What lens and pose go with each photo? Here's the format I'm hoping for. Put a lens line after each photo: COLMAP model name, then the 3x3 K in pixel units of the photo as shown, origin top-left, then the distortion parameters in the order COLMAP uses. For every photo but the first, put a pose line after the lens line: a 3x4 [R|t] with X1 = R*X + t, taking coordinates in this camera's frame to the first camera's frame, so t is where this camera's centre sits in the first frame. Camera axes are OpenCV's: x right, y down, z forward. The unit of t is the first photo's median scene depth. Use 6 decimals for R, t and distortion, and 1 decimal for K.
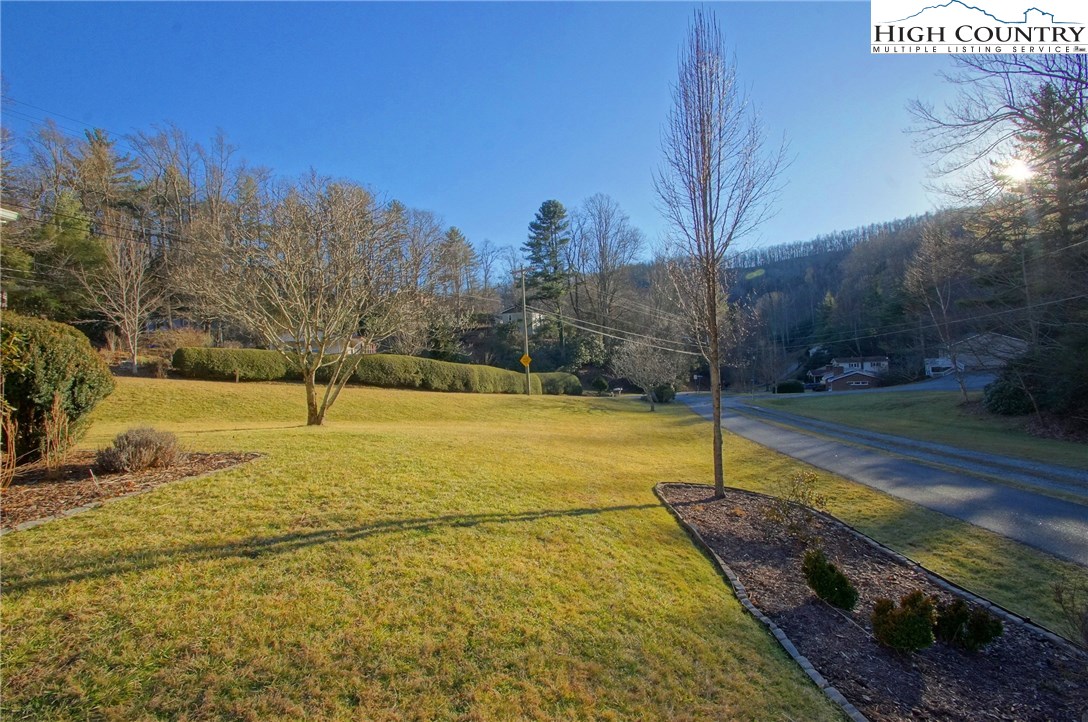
lens RADIAL K [[479.8, 0, 535.8], [0, 479.8, 359.0], [0, 0, 1]] dist [0.003745, -0.011516]
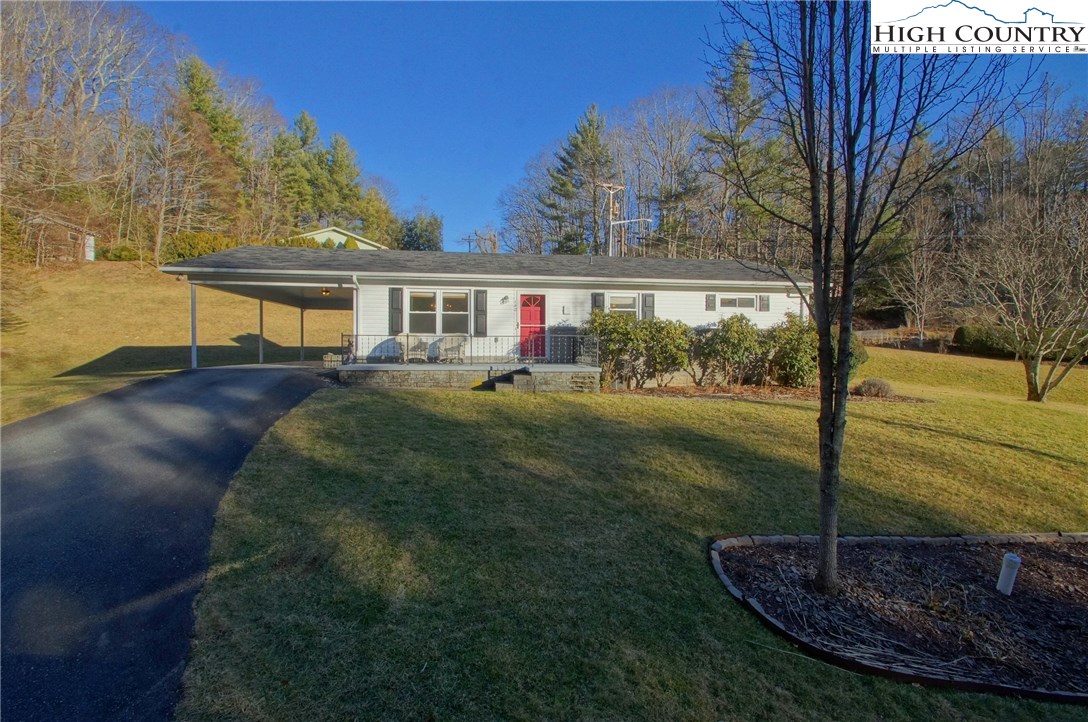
lens RADIAL K [[479.8, 0, 535.8], [0, 479.8, 359.0], [0, 0, 1]] dist [0.003745, -0.011516]
pose [[0.158137, 0.070155, -0.984922, 0.084706], [-0.007512, 0.997529, 0.069847, -0.006653], [0.987389, -0.003646, 0.158274, -0.068264]]
